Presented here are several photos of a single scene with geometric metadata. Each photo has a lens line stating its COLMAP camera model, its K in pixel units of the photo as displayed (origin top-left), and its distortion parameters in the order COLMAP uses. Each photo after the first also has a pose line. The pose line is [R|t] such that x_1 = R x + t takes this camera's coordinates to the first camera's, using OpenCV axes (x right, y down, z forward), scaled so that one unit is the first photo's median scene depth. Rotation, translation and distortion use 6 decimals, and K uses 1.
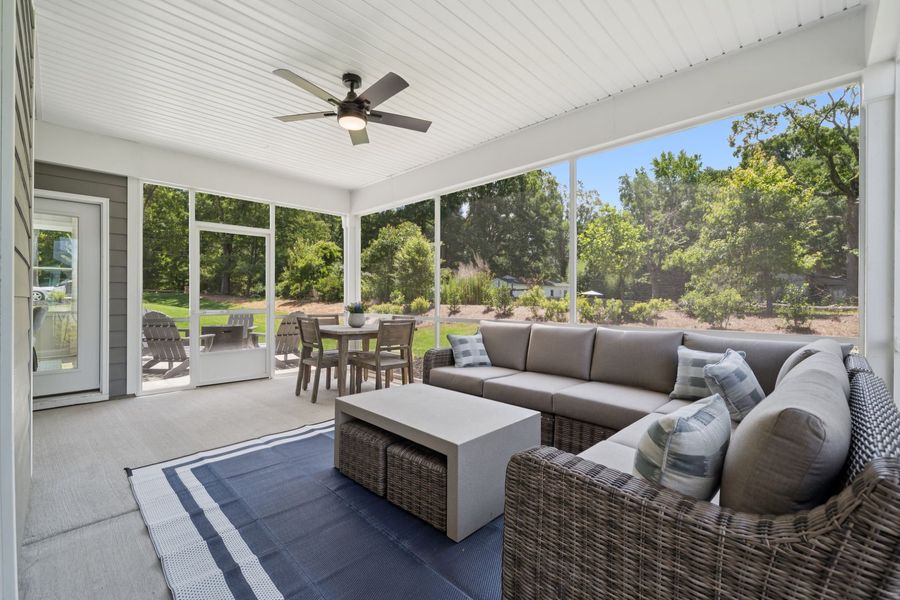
lens RADIAL K [[382.5, 0, 454.6], [0, 382.5, 299.1], [0, 0, 1]] dist [-0.001045, -0.000212]
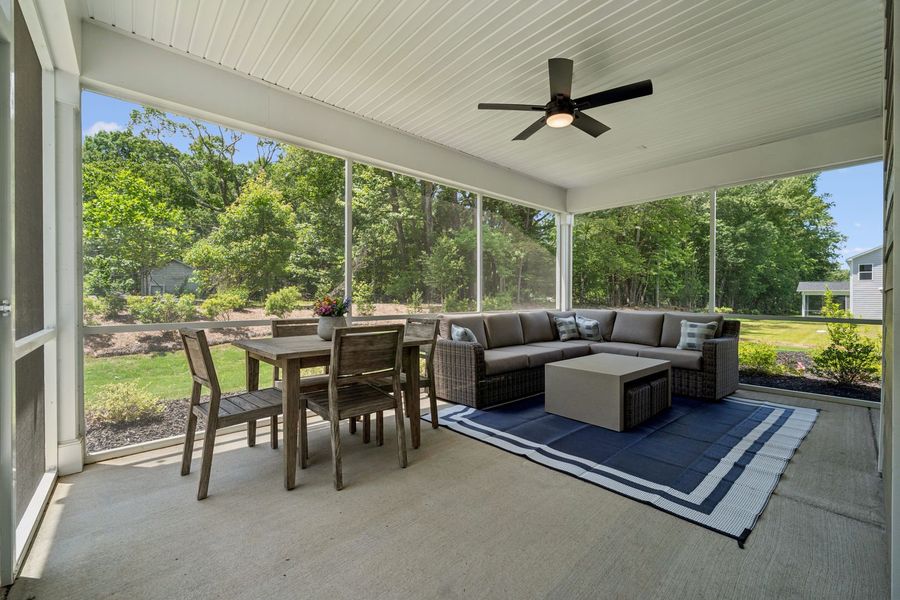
lens RADIAL K [[368.0, 0, 454.0], [0, 368.0, 302.1], [0, 0, 1]] dist [-0.002437, 0.000262]
pose [[0.080079, -0.011304, 0.996724, -1.564918], [-0.008988, 0.999887, 0.012062, 0.013769], [-0.996748, -0.009924, 0.079969, 1.481728]]
